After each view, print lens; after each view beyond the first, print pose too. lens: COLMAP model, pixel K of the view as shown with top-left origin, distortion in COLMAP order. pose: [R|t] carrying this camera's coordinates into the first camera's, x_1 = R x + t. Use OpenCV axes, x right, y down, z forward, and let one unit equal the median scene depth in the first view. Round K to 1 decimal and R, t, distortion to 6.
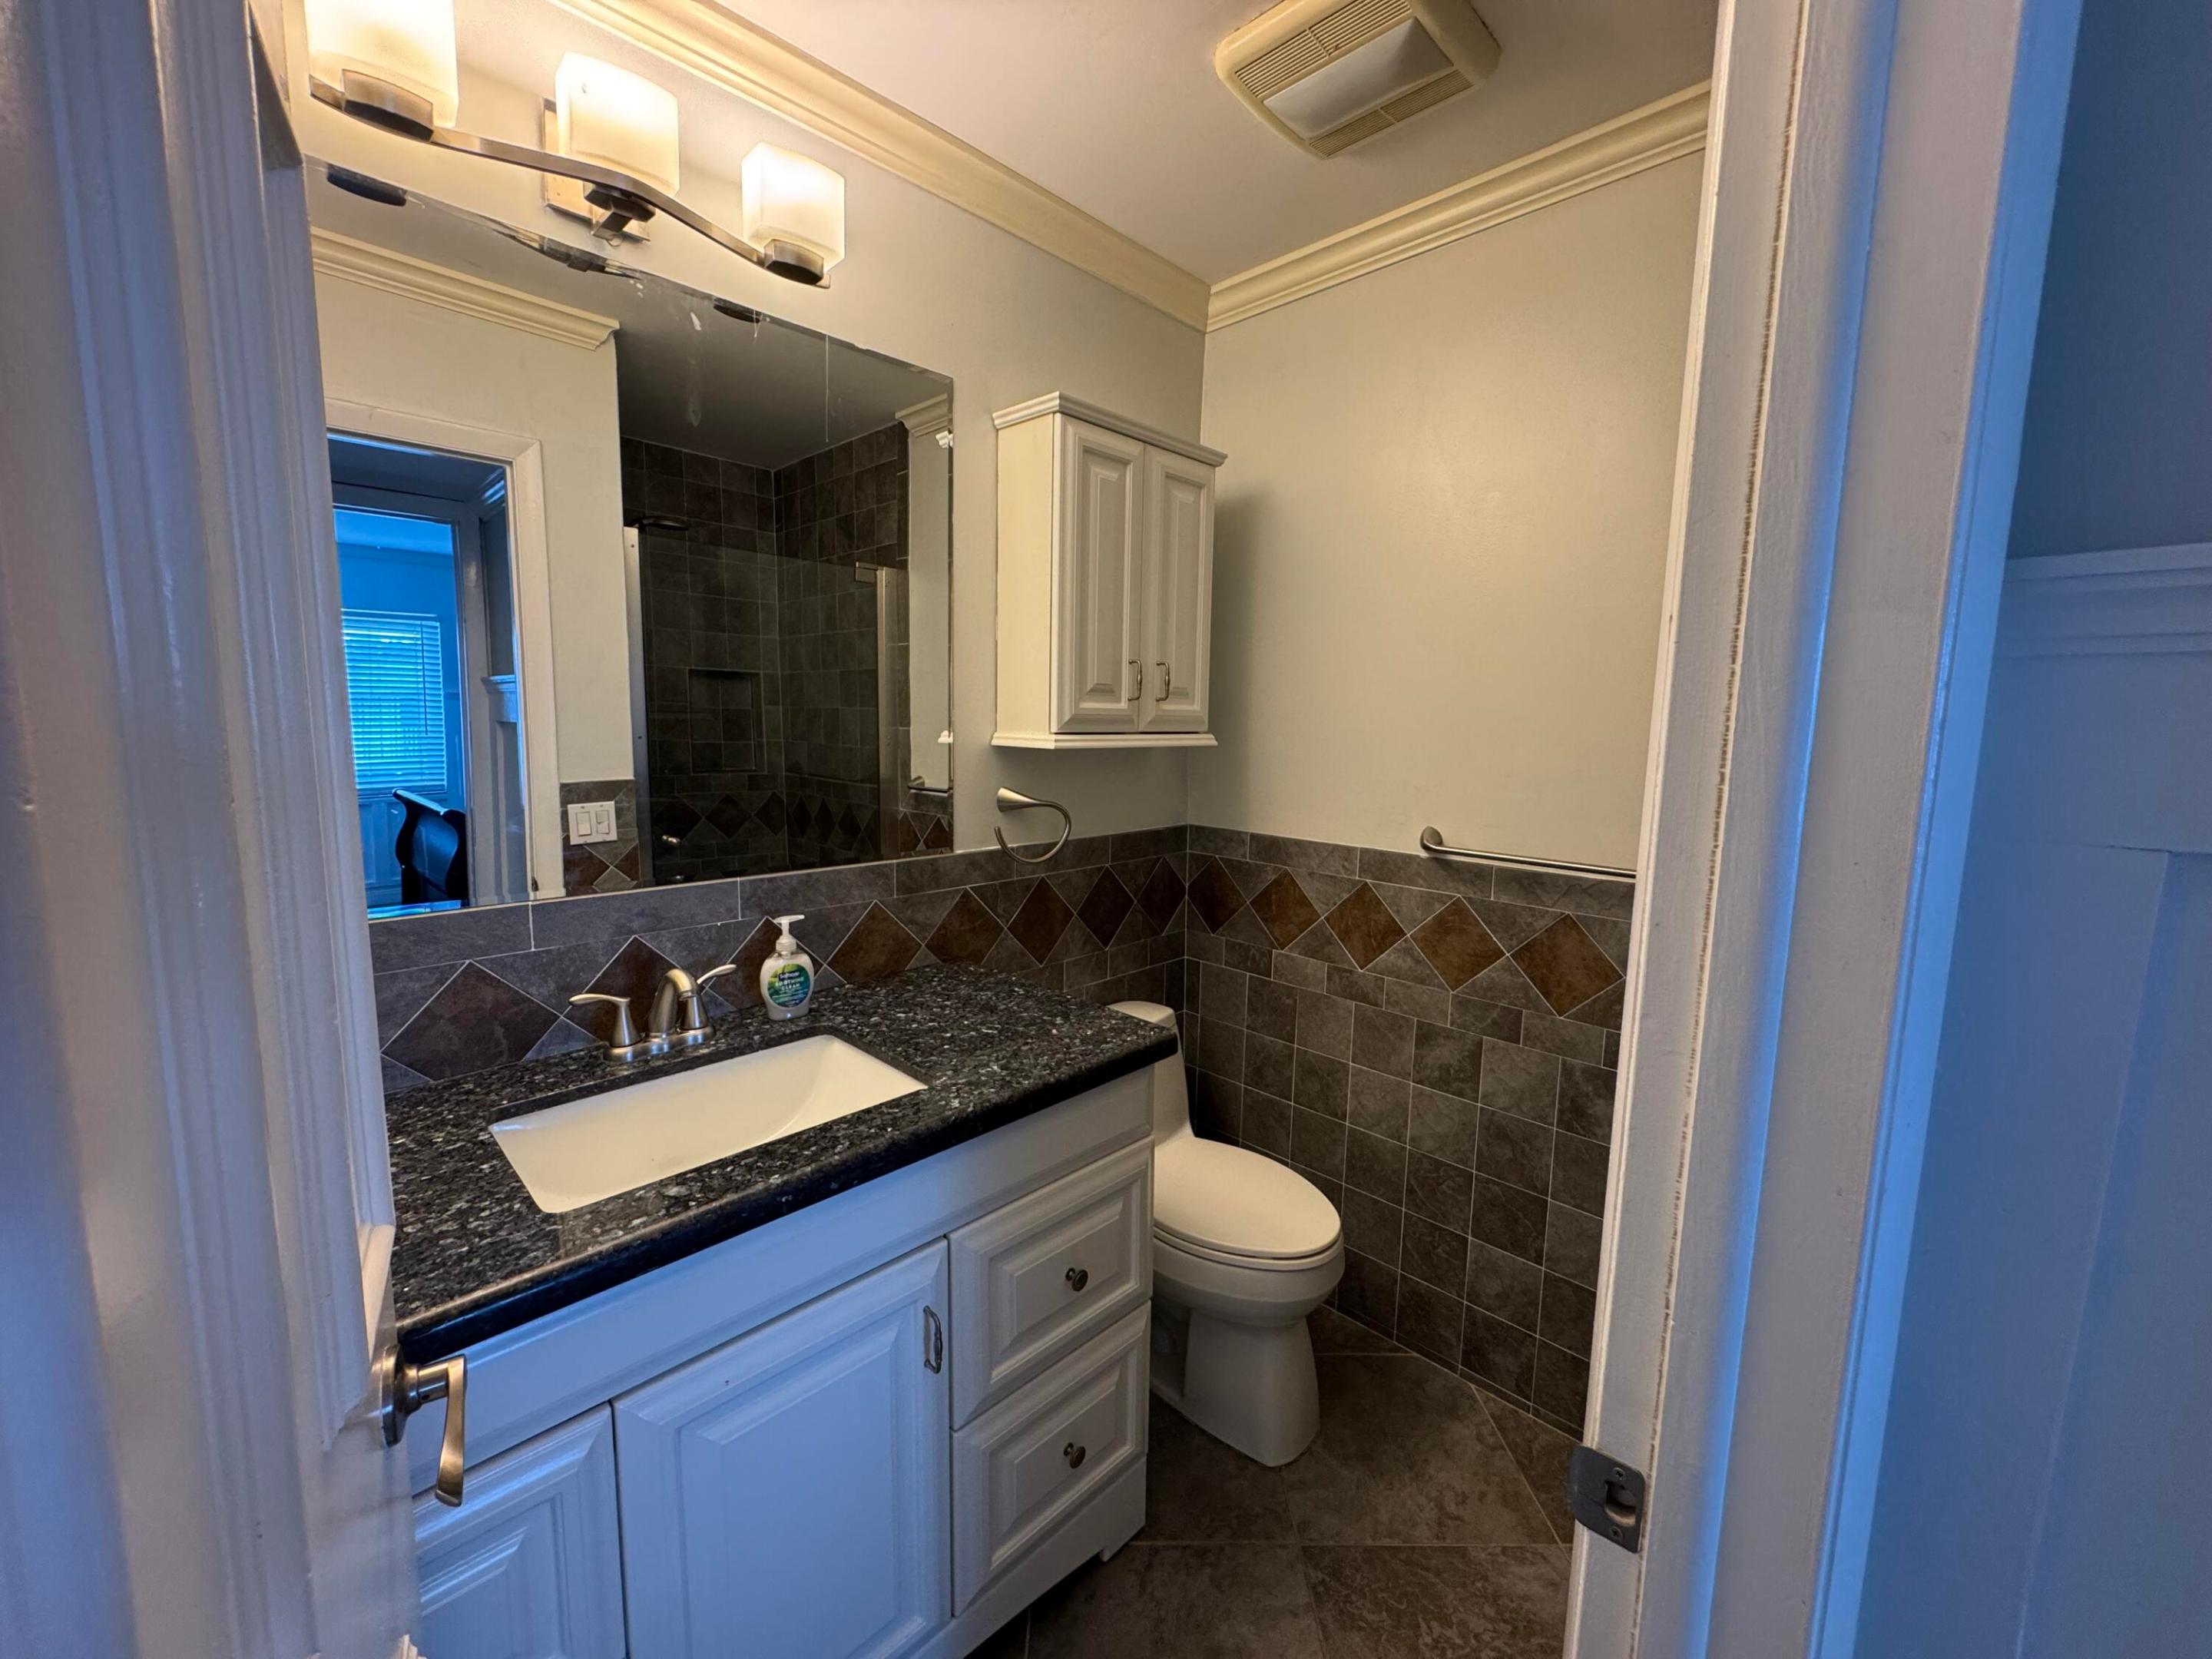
lens RADIAL K [[883.7, 0, 1099.8], [0, 883.7, 825.8], [0, 0, 1]] dist [-0.001291, -0.000086]
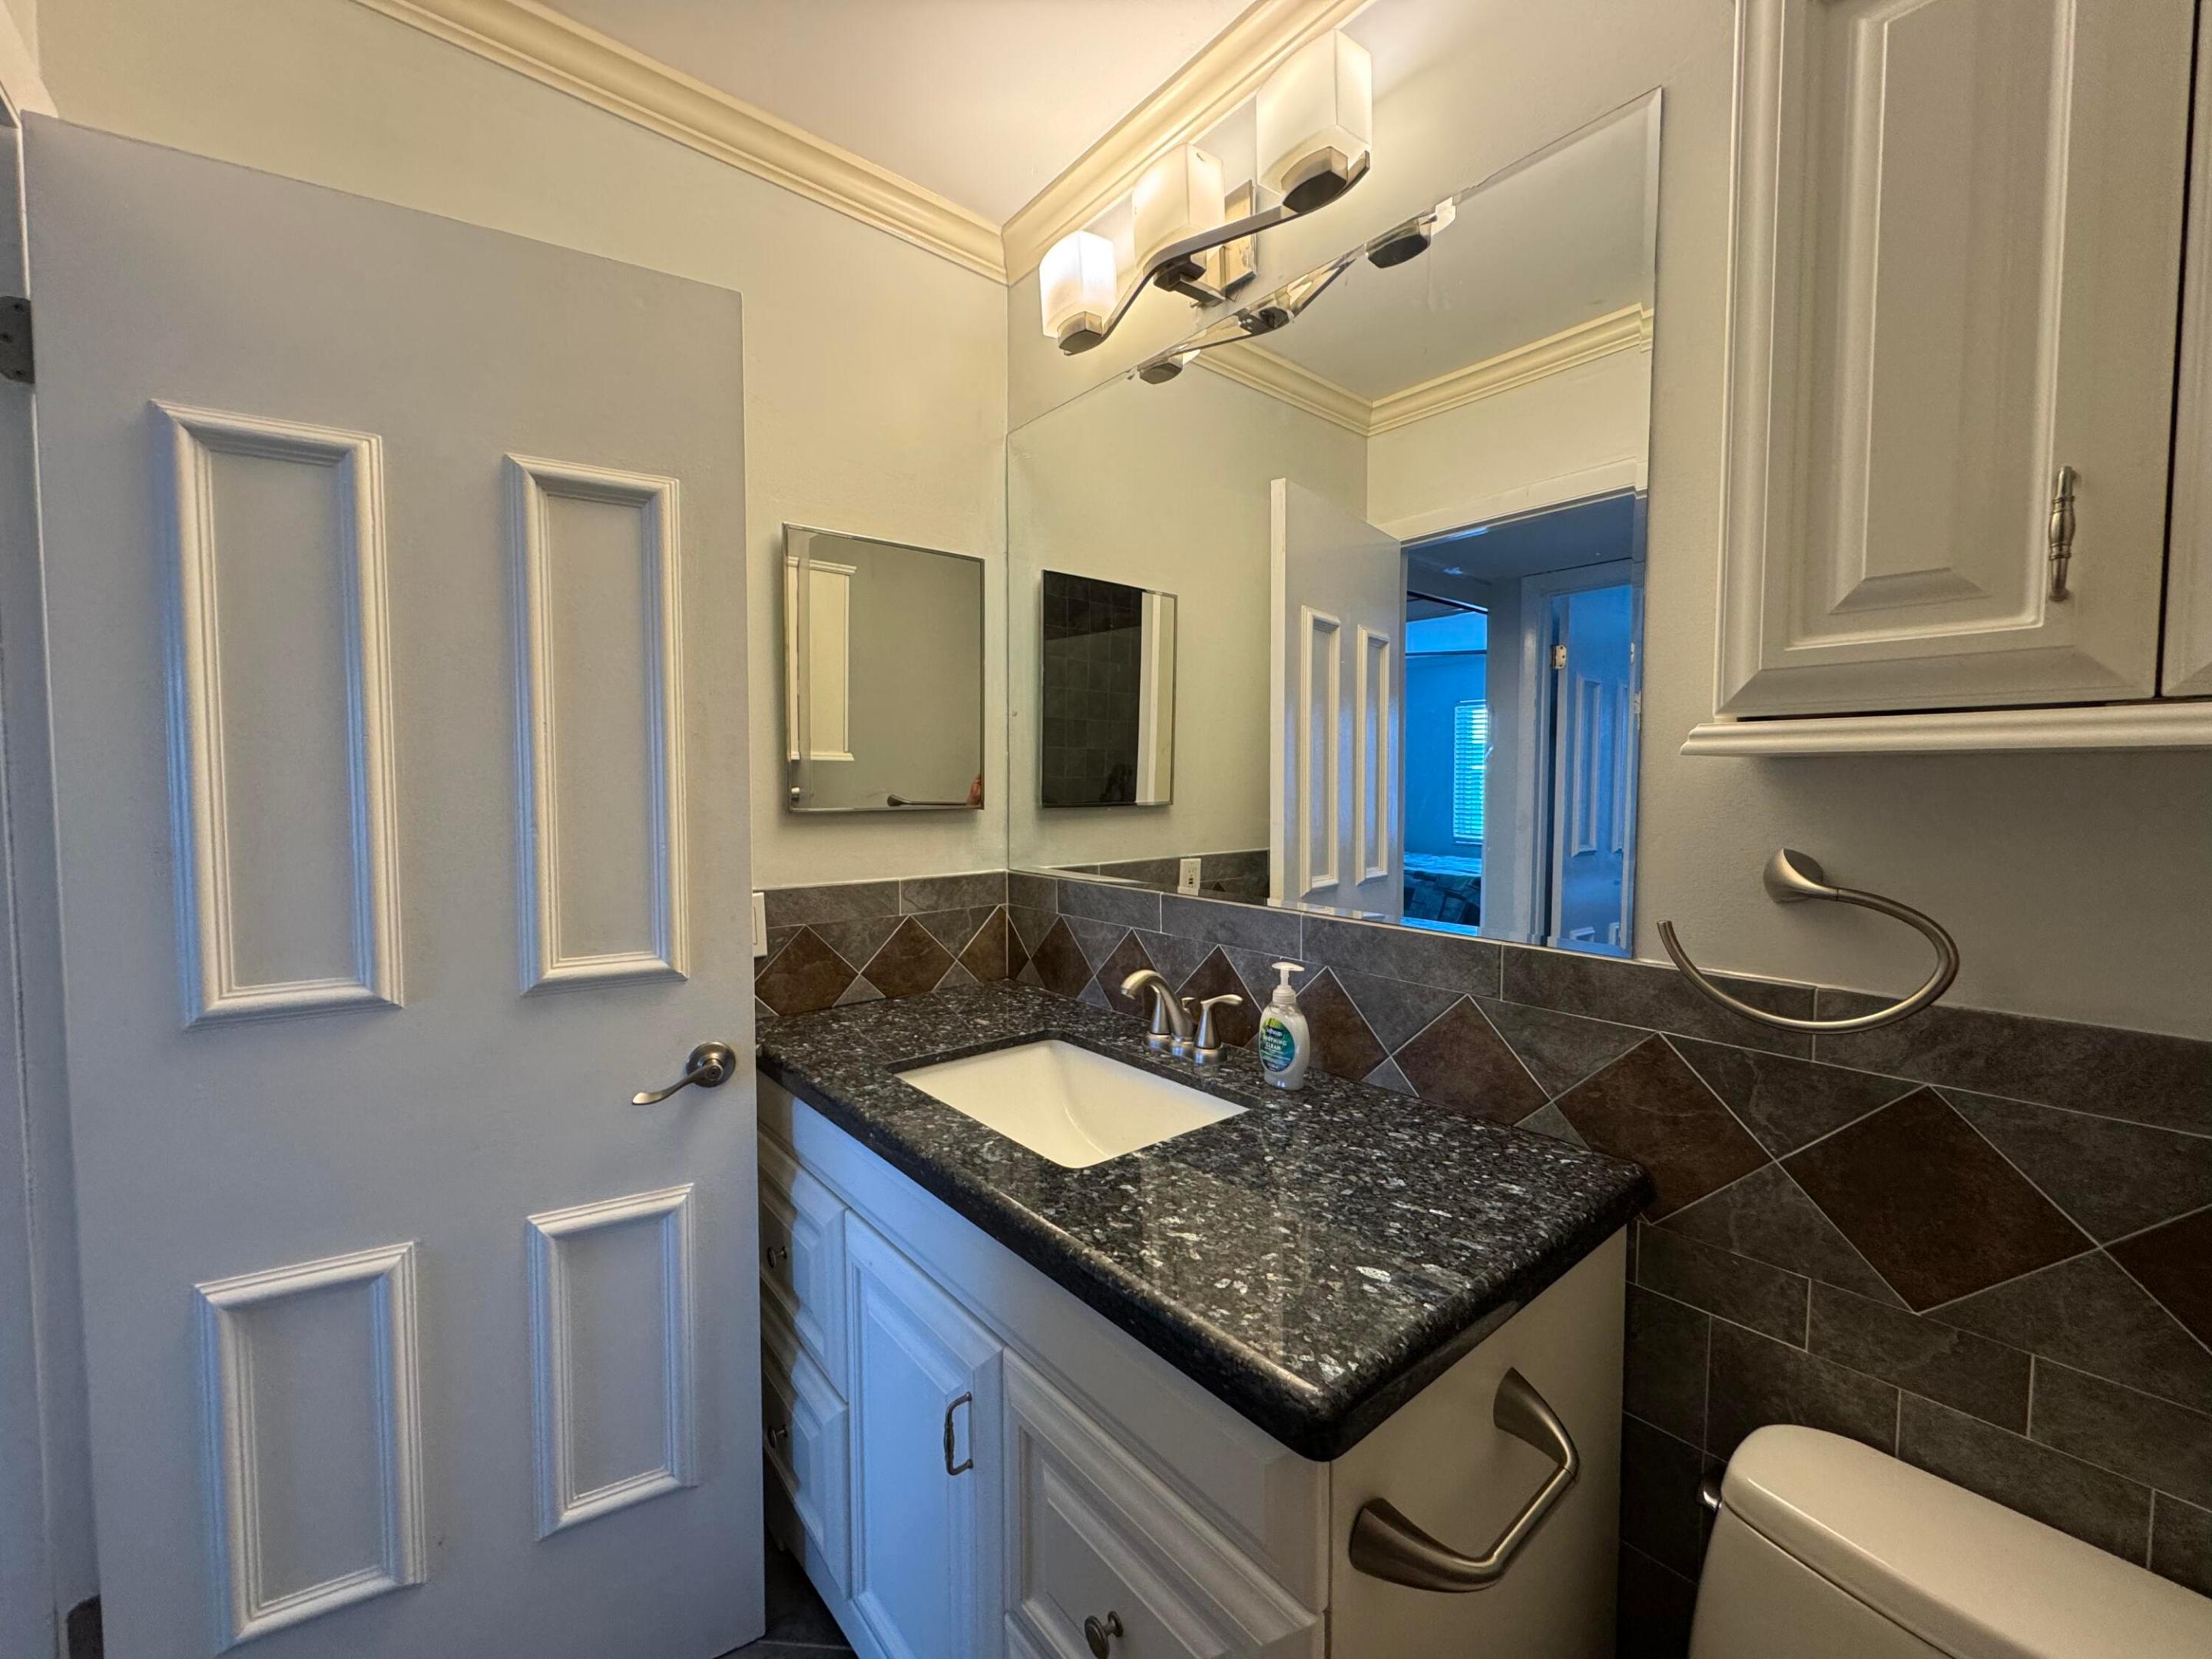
lens RADIAL K [[883.7, 0, 1101.5], [0, 883.7, 829.8], [0, 0, 1]] dist [-0.001291, -0.000086]
pose [[-0.104250, 0.040715, -0.993717, 0.420422], [-0.118803, 0.991498, 0.053088, -0.039548], [0.987430, 0.123591, -0.098527, 0.770499]]
